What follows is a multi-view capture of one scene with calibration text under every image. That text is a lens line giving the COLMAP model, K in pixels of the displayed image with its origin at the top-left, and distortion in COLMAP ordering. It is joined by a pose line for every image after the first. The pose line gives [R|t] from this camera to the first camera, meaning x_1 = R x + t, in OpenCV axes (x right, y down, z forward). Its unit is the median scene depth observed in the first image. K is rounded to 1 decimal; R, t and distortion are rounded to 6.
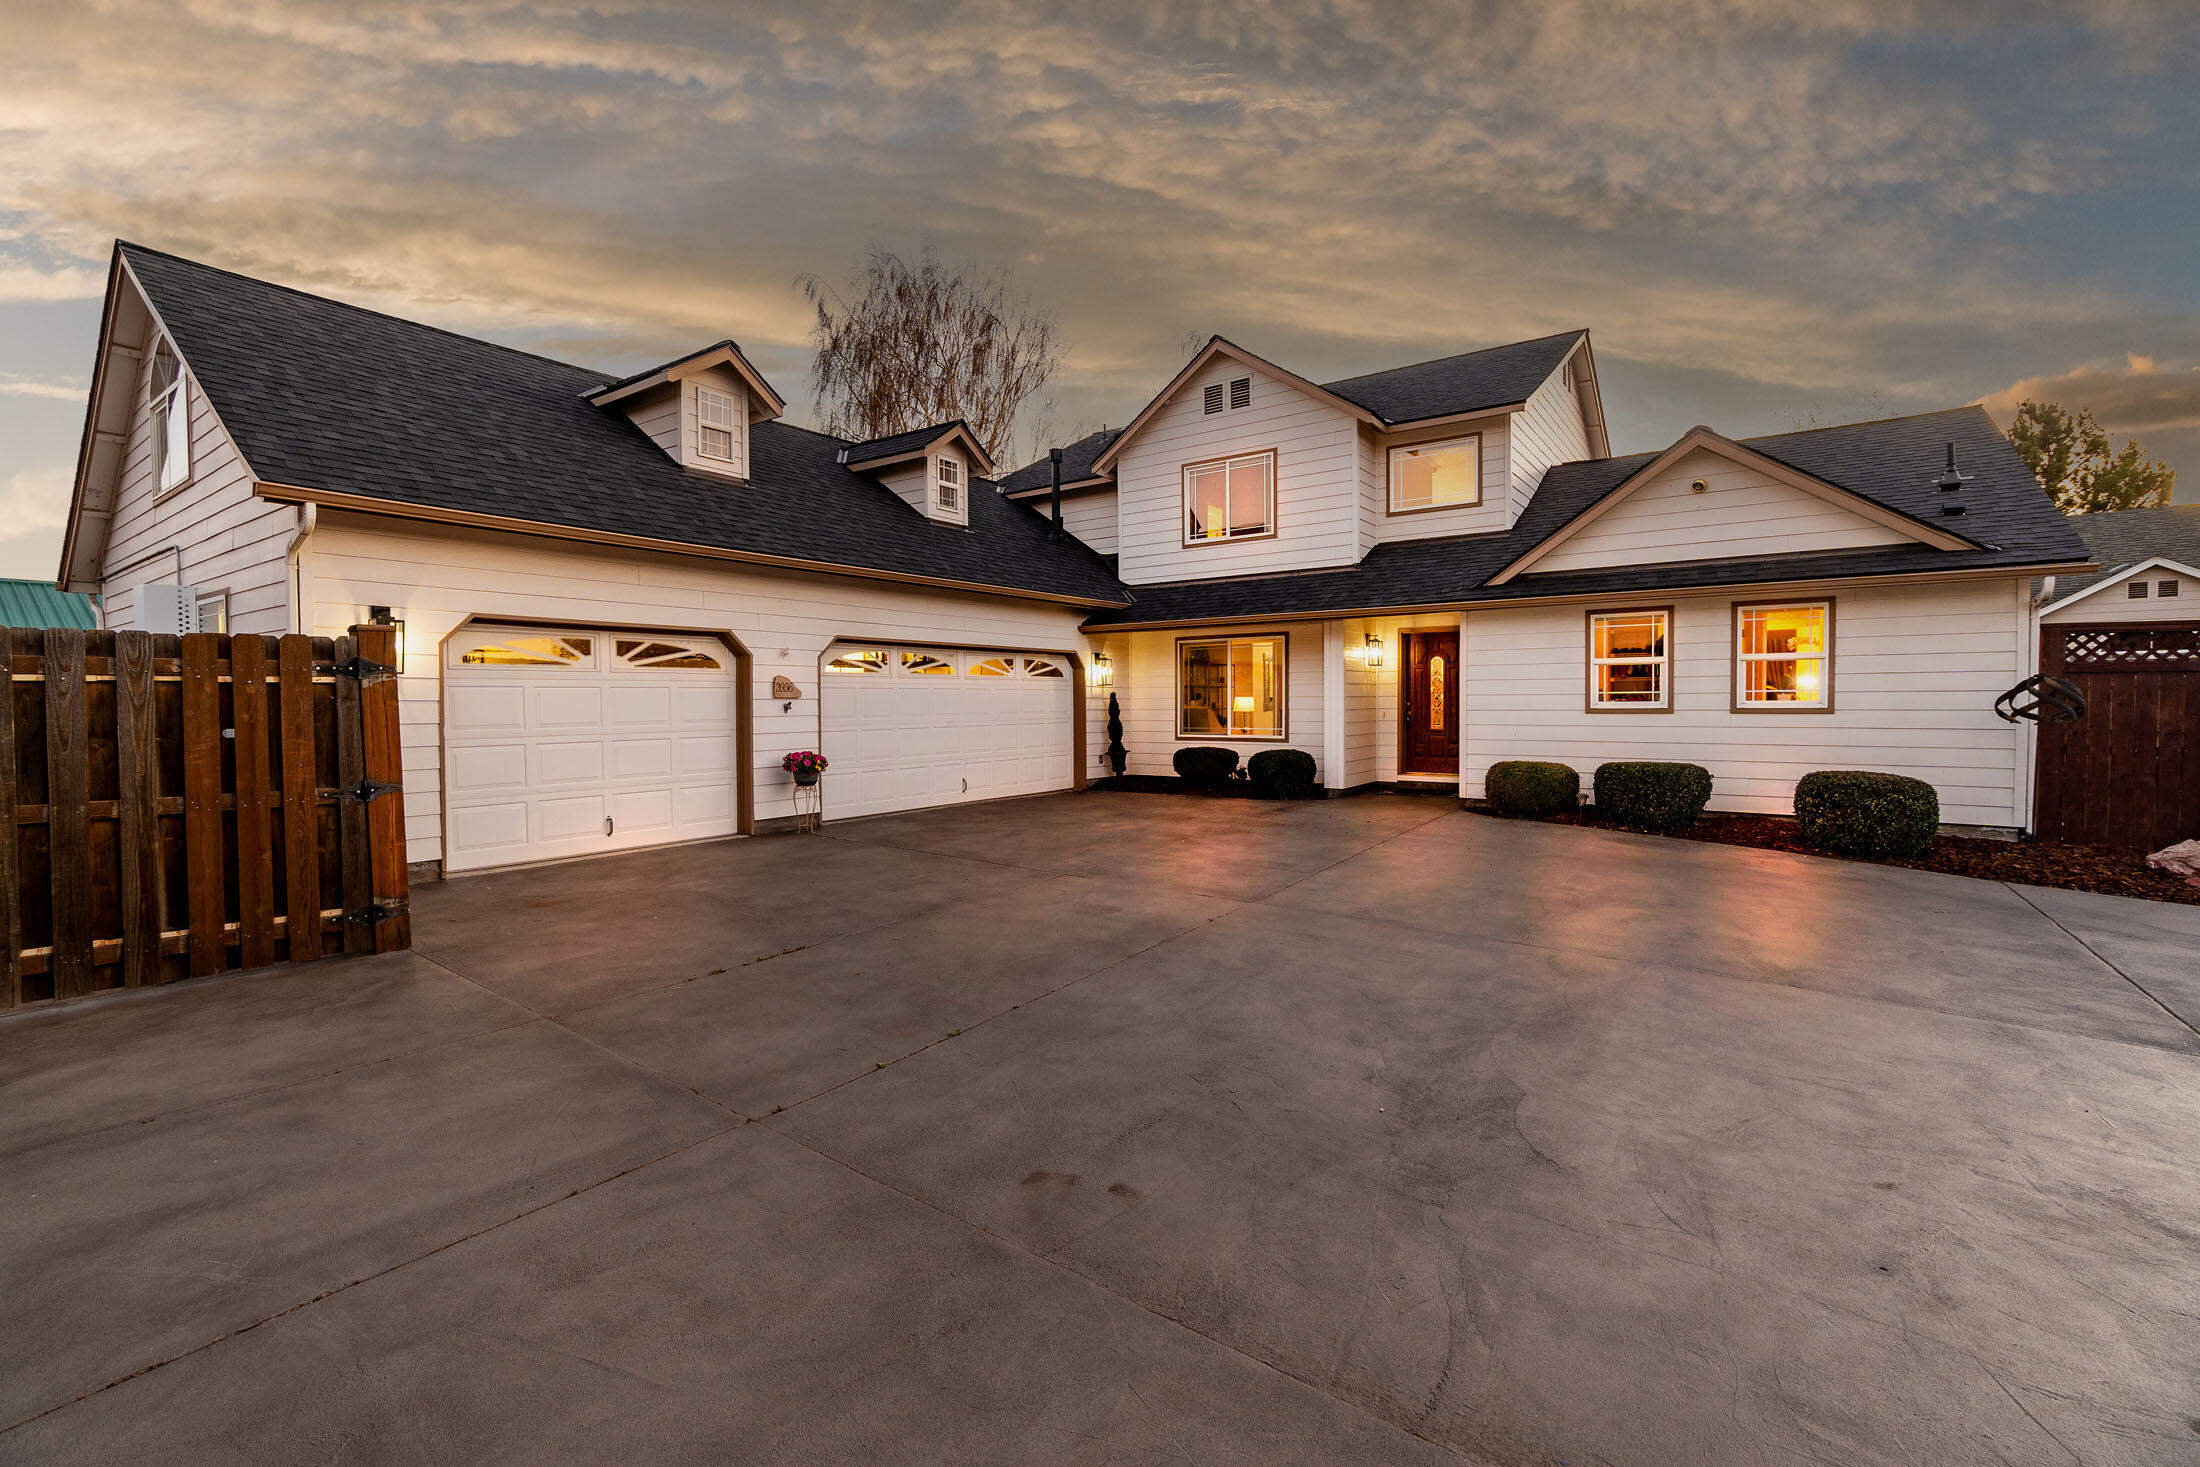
lens RADIAL K [[938.4, 0, 1104.5], [0, 938.4, 723.1], [0, 0, 1]] dist [-0.009816, -0.000159]
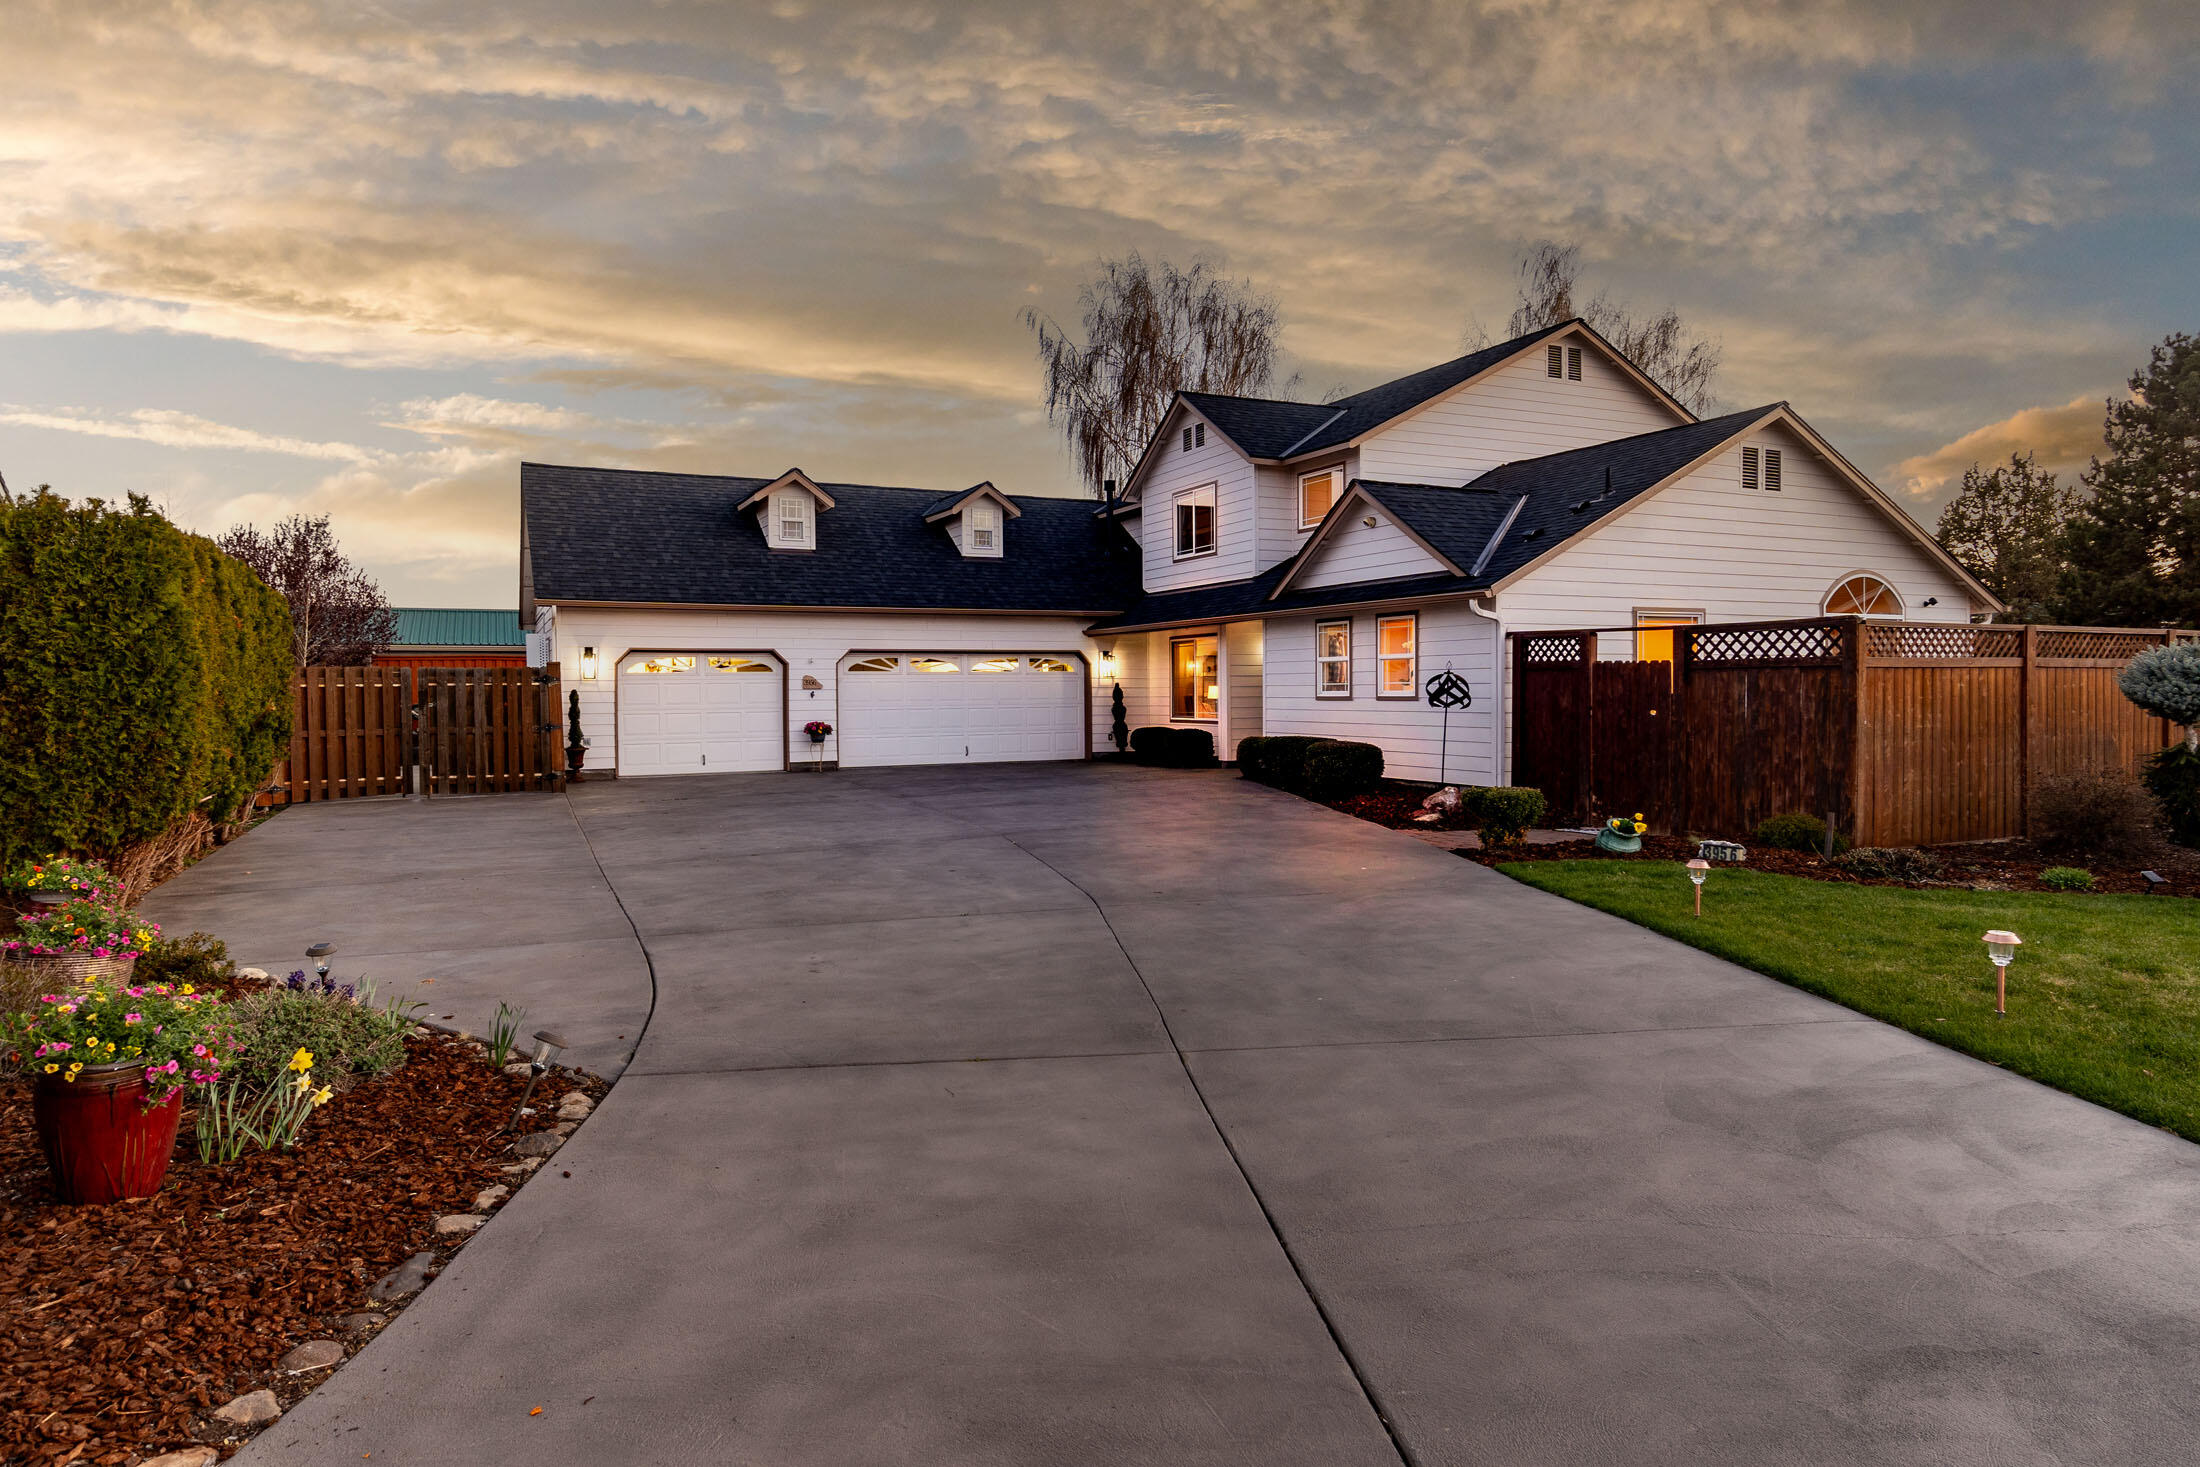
lens RADIAL K [[1242.6, 0, 1098.0], [0, 1242.6, 729.3], [0, 0, 1]] dist [0.001026, 0.000189]
pose [[0.887395, 0.013898, -0.460800, 1.084765], [-0.008565, 0.999870, 0.013662, 0.009315], [0.460930, -0.008177, 0.887399, -0.681671]]
